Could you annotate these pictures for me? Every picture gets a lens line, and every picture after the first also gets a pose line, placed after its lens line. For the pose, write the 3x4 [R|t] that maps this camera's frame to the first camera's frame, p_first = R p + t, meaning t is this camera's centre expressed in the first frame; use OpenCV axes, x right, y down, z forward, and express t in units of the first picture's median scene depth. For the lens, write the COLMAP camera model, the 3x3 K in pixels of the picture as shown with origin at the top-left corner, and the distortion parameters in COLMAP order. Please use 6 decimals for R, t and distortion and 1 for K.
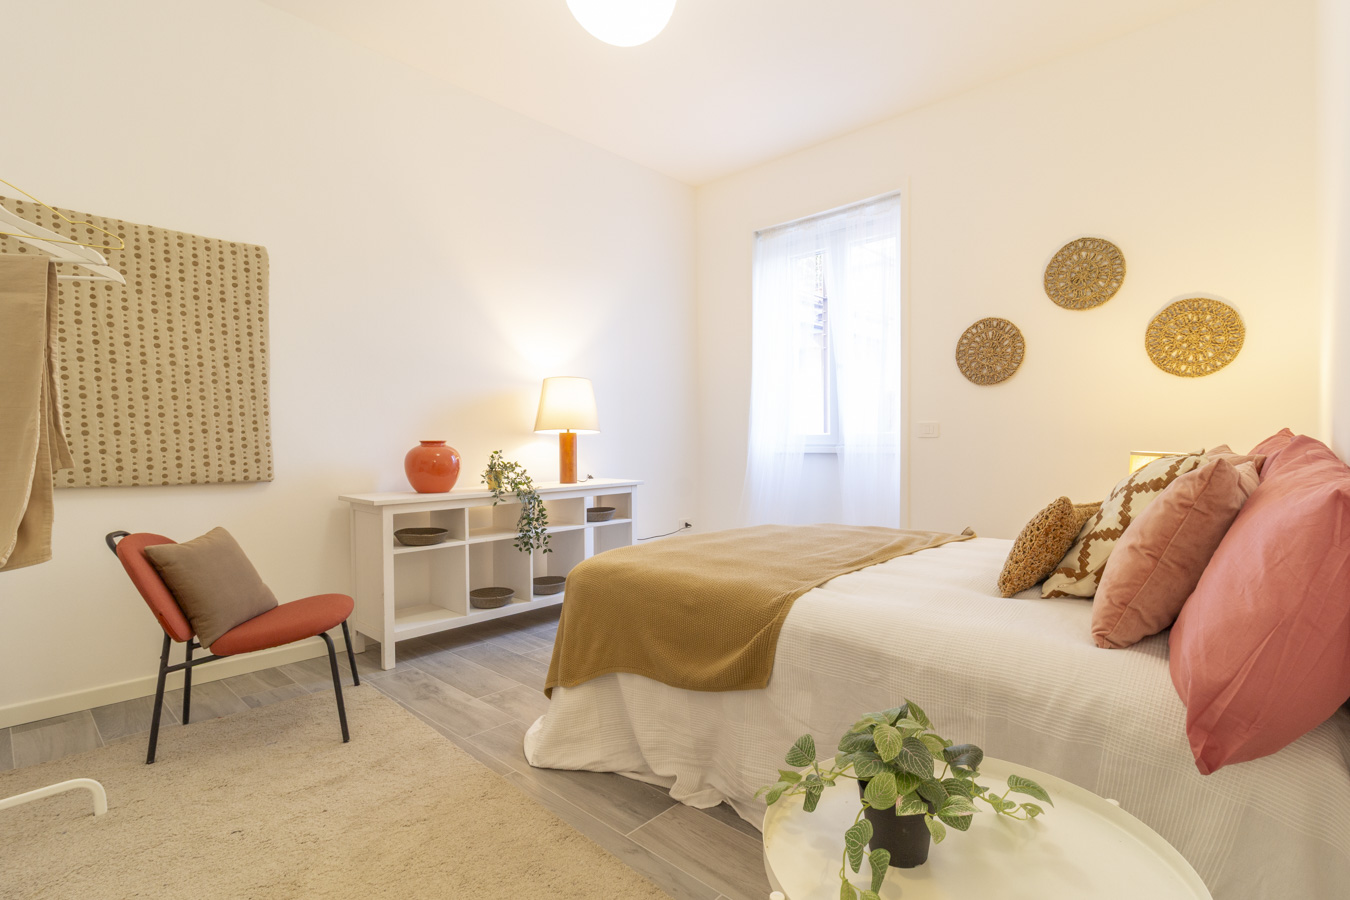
lens RADIAL K [[644.2, 0, 697.5], [0, 644.2, 450.5], [0, 0, 1]] dist [0.002349, -0.000277]
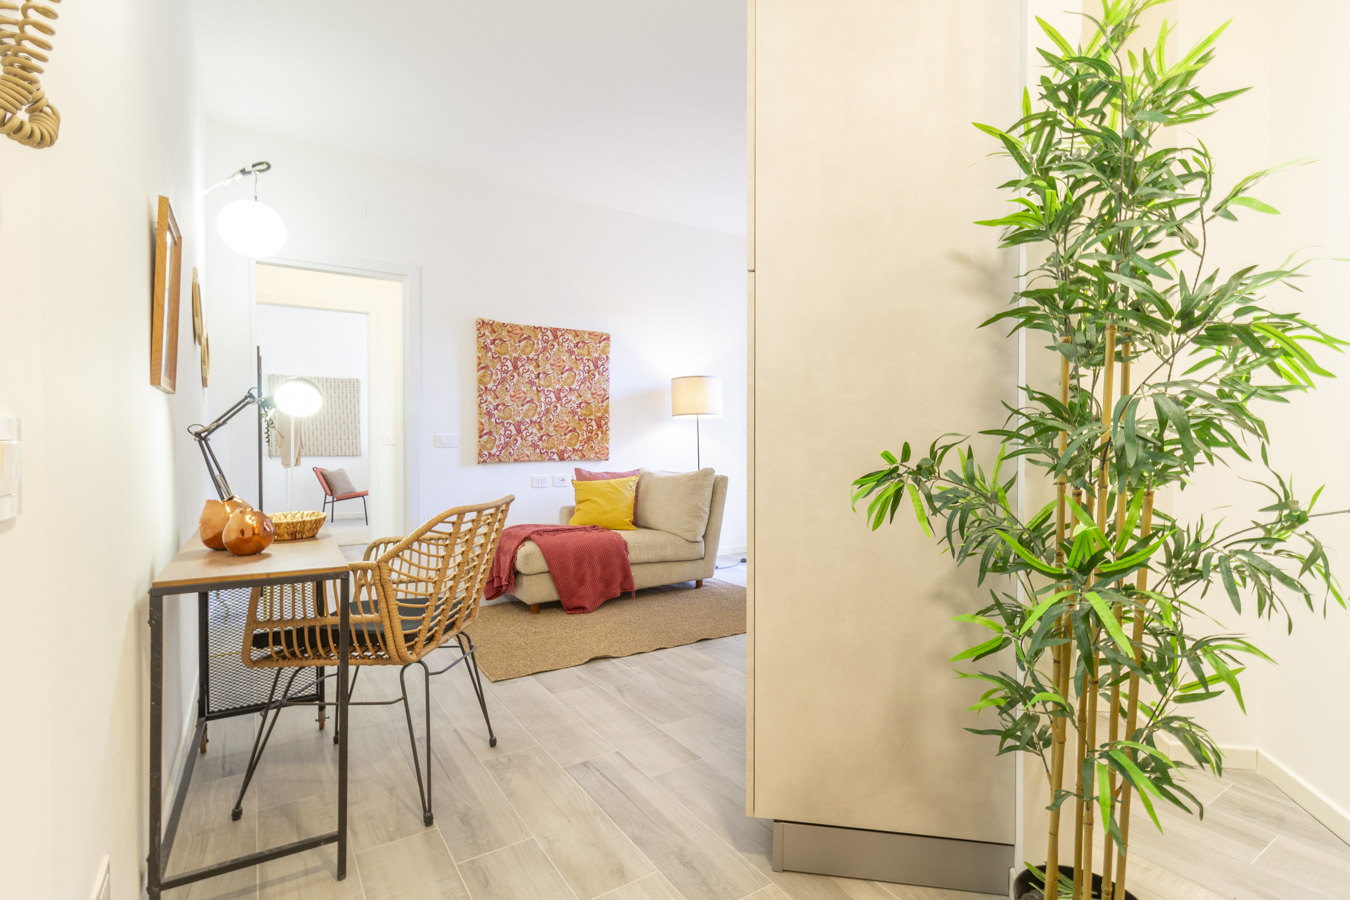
lens RADIAL K [[665.9, 0, 706.5], [0, 665.9, 447.5], [0, 0, 1]] dist [-0.000631, -0.000001]
pose [[0.971117, 0.008816, -0.238442, 1.769149], [-0.008420, 0.999961, 0.002680, -0.013422], [0.238456, -0.000595, 0.971153, -1.757766]]
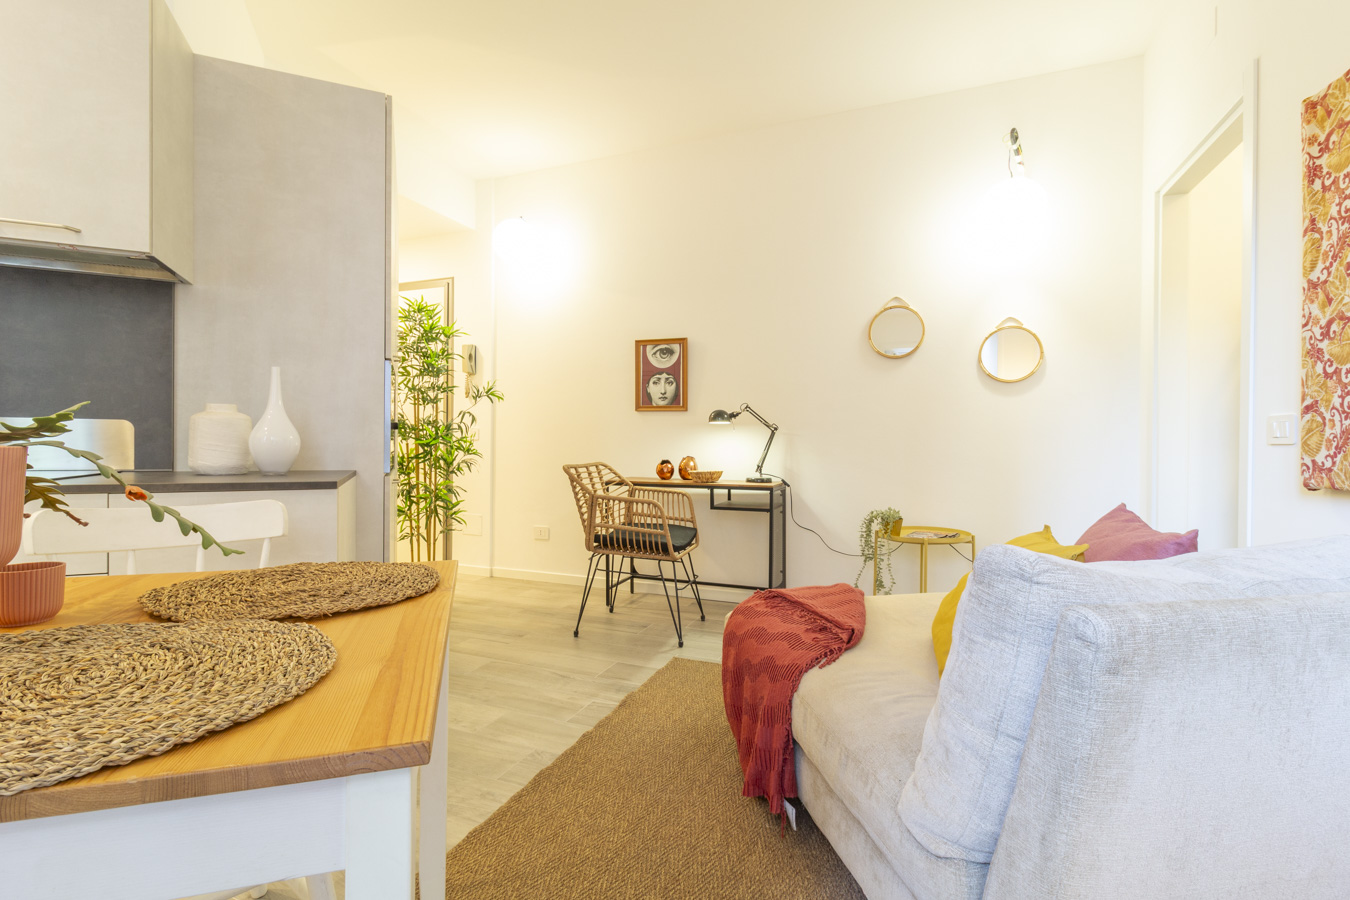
lens RADIAL K [[617.8, 0, 683.9], [0, 617.8, 445.9], [0, 0, 1]] dist [0.001432, 0.000889]
pose [[-0.937063, -0.001150, -0.349159, 1.548972], [-0.008502, 0.999773, 0.019524, -0.010782], [0.349058, 0.021264, -0.936860, 0.203283]]
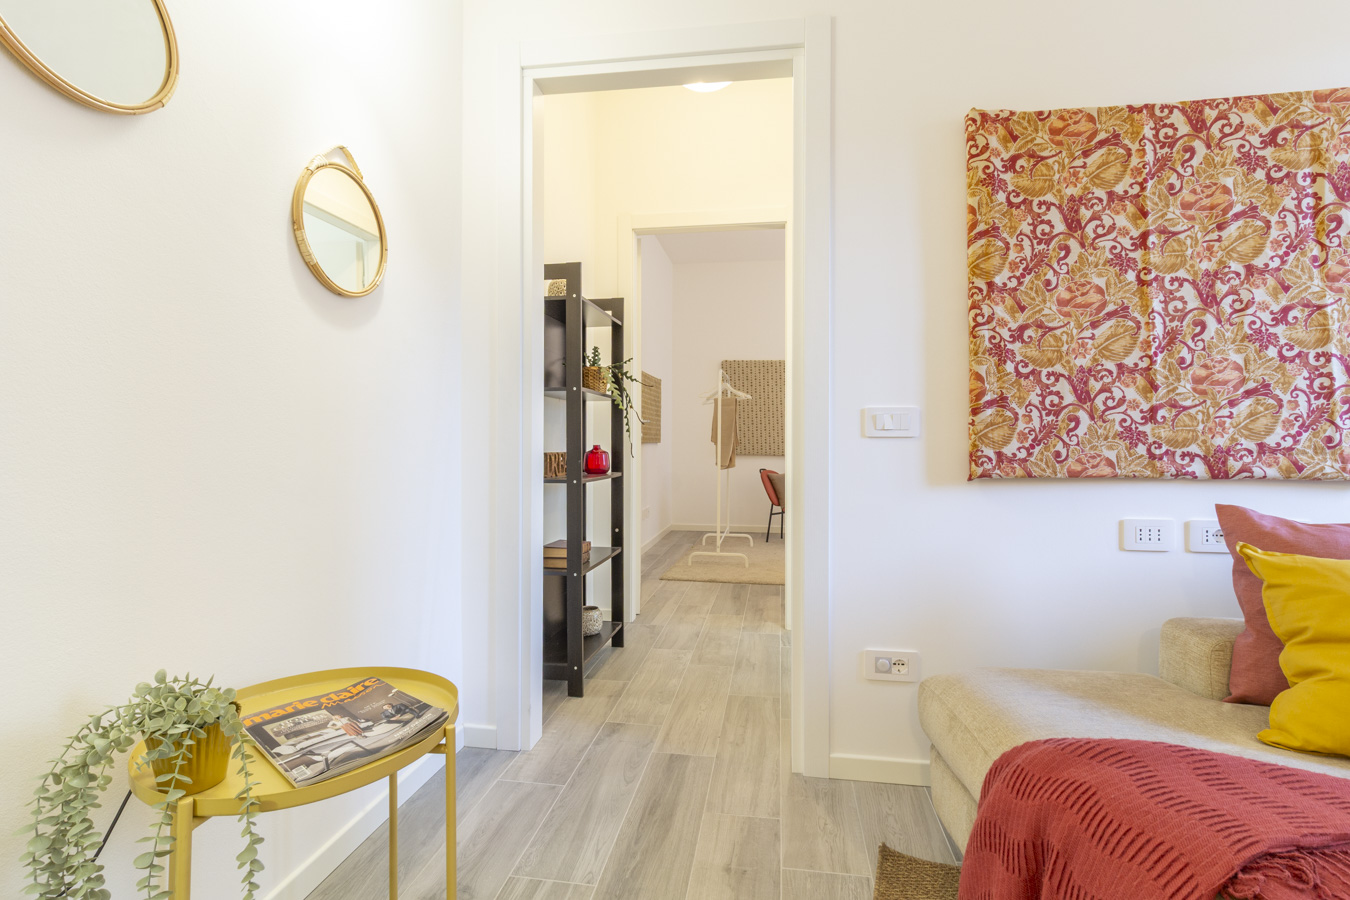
lens RADIAL K [[643.5, 0, 687.9], [0, 643.5, 435.9], [0, 0, 1]] dist [0.001350, 0.000295]
pose [[0.554085, 0.000672, -0.832460, 1.145798], [-0.015848, 0.999827, -0.009742, 0.004602], [0.832309, 0.018590, 0.554000, -0.786828]]
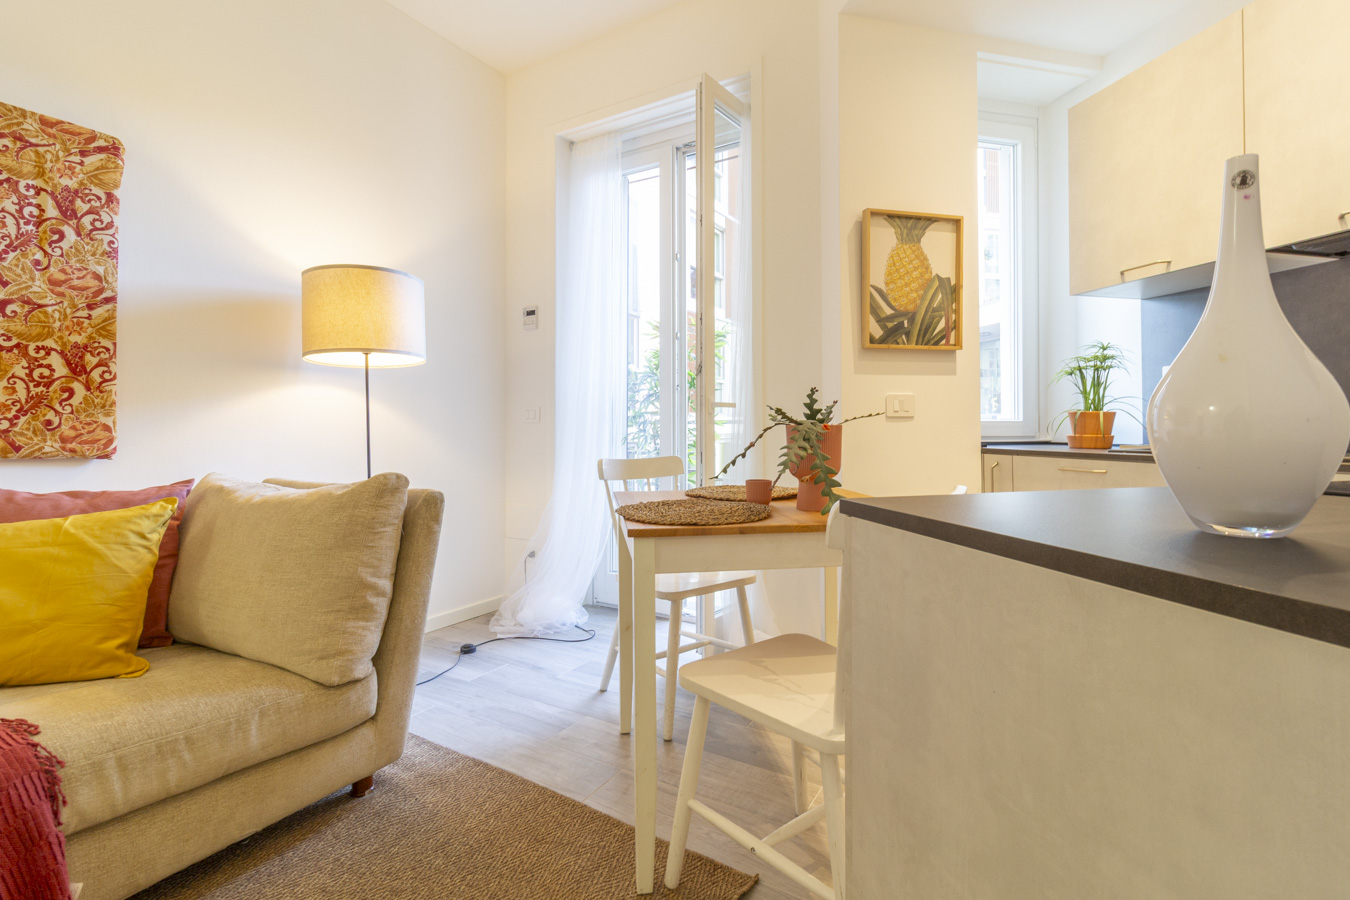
lens RADIAL K [[628.3, 0, 676.3], [0, 628.3, 417.9], [0, 0, 1]] dist [0.003775, 0.000360]
pose [[0.983150, 0.006013, 0.182703, 1.525667], [-0.000482, 0.999541, -0.030302, 0.007804], [-0.182802, 0.029703, 0.982701, -0.739194]]
